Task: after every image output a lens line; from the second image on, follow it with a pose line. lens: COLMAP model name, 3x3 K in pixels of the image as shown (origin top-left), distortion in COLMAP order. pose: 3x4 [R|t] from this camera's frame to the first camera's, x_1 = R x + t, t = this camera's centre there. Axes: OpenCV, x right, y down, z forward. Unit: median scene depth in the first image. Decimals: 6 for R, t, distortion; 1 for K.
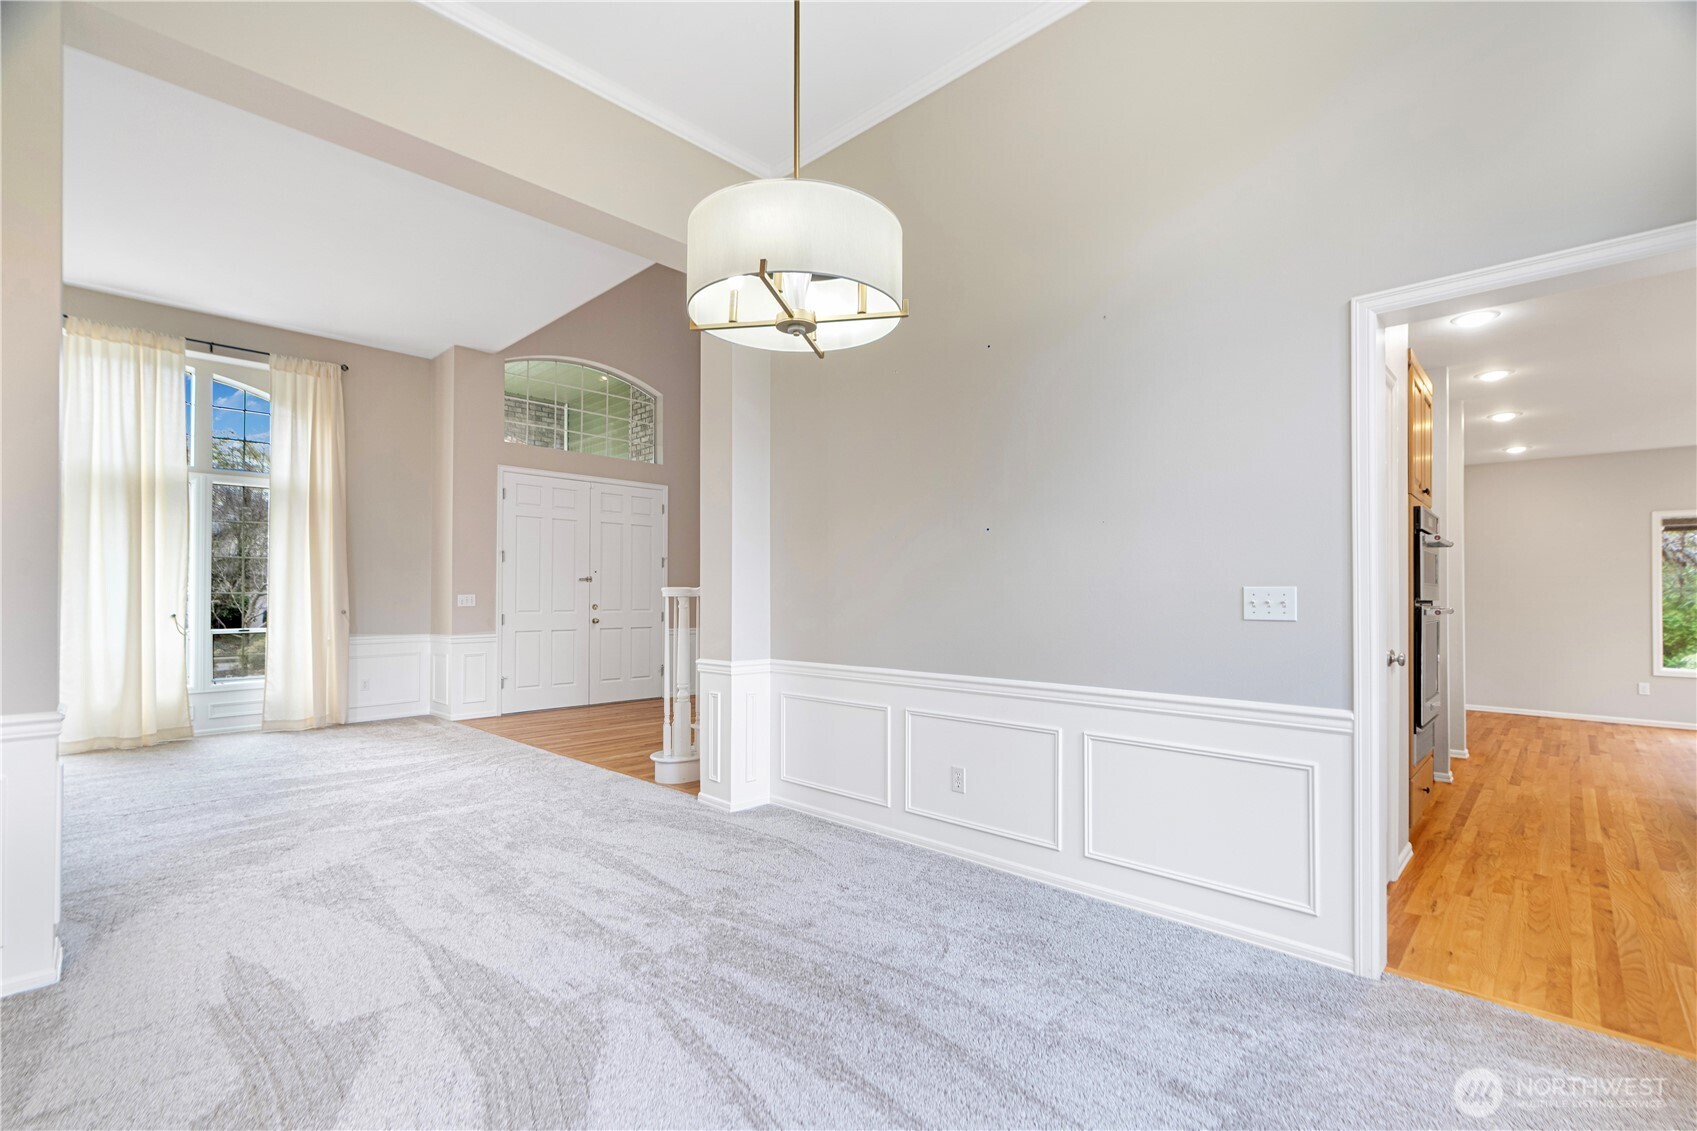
lens RADIAL K [[769.7, 0, 849.2], [0, 769.7, 583.9], [0, 0, 1]] dist [0.001175, 0.000432]
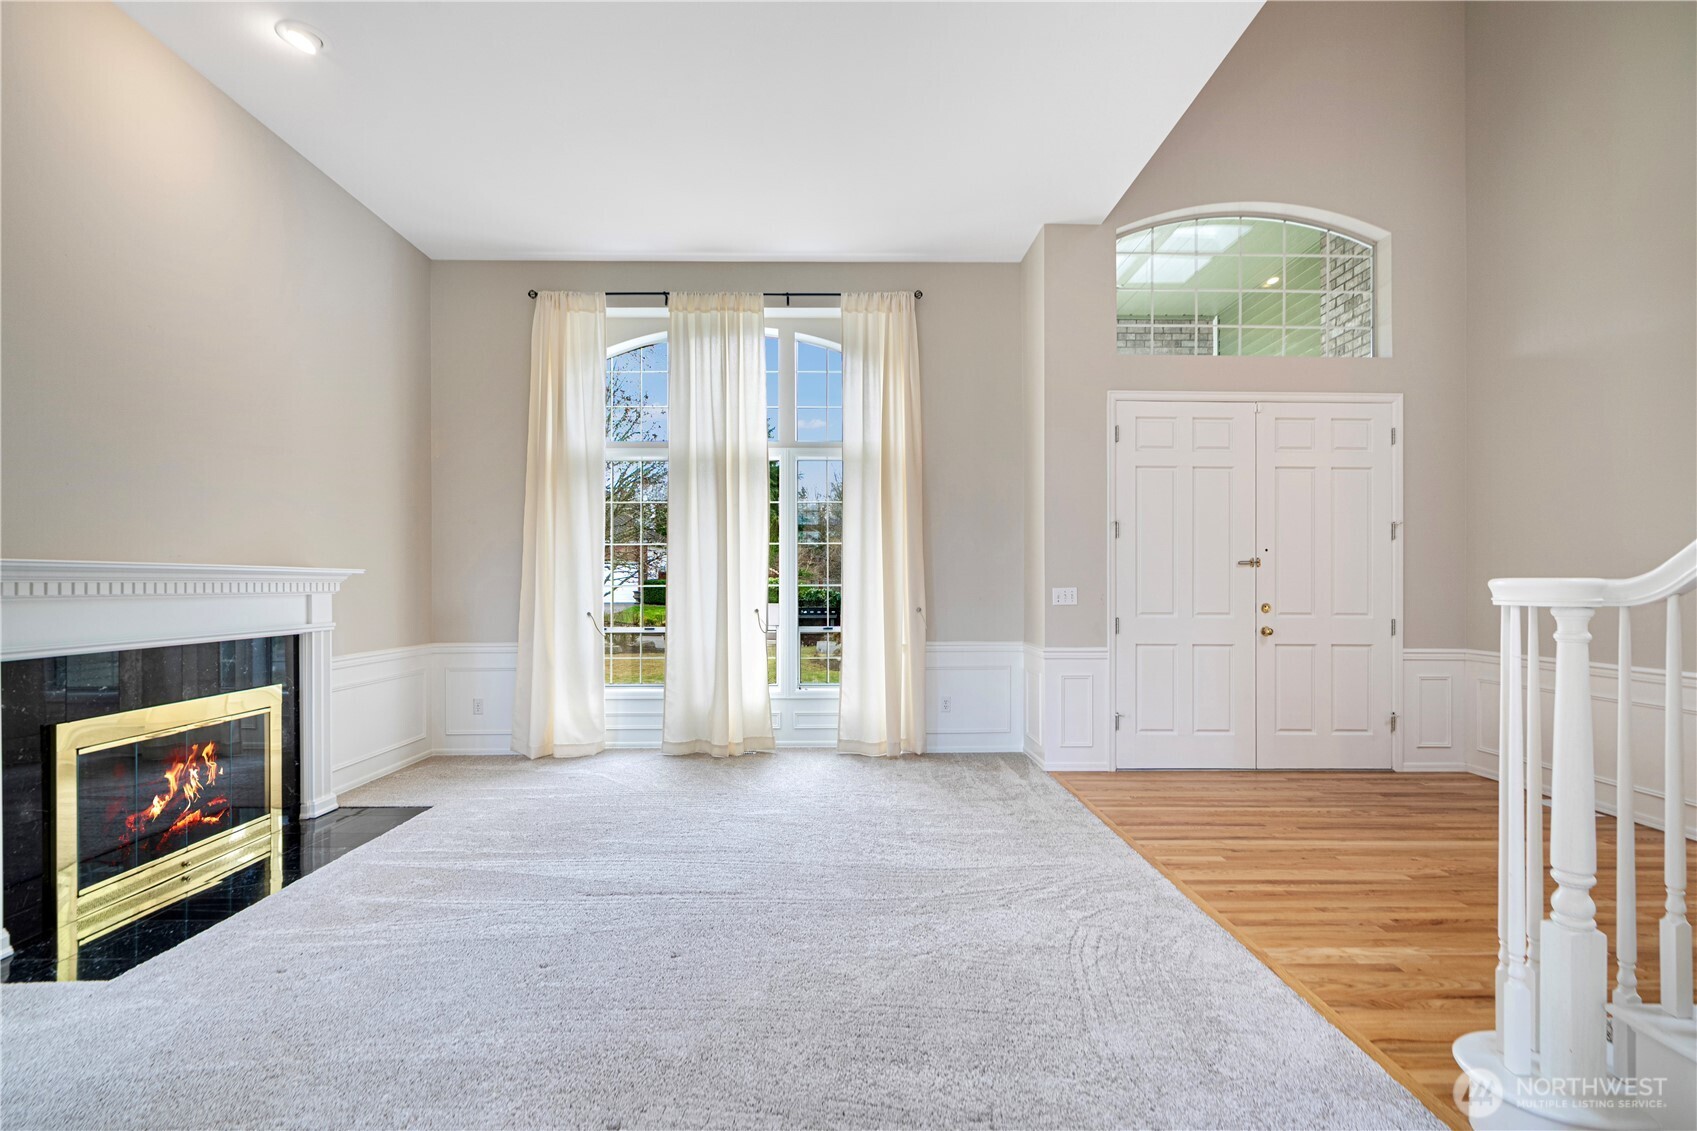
lens RADIAL K [[810.1, 0, 842.0], [0, 810.1, 577.9], [0, 0, 1]] dist [-0.002444, -0.000218]
pose [[0.703558, -0.005346, -0.710618, -0.128552], [0.007456, 0.999972, -0.000140, 0.004061], [0.710599, -0.005200, 0.703578, 0.362097]]
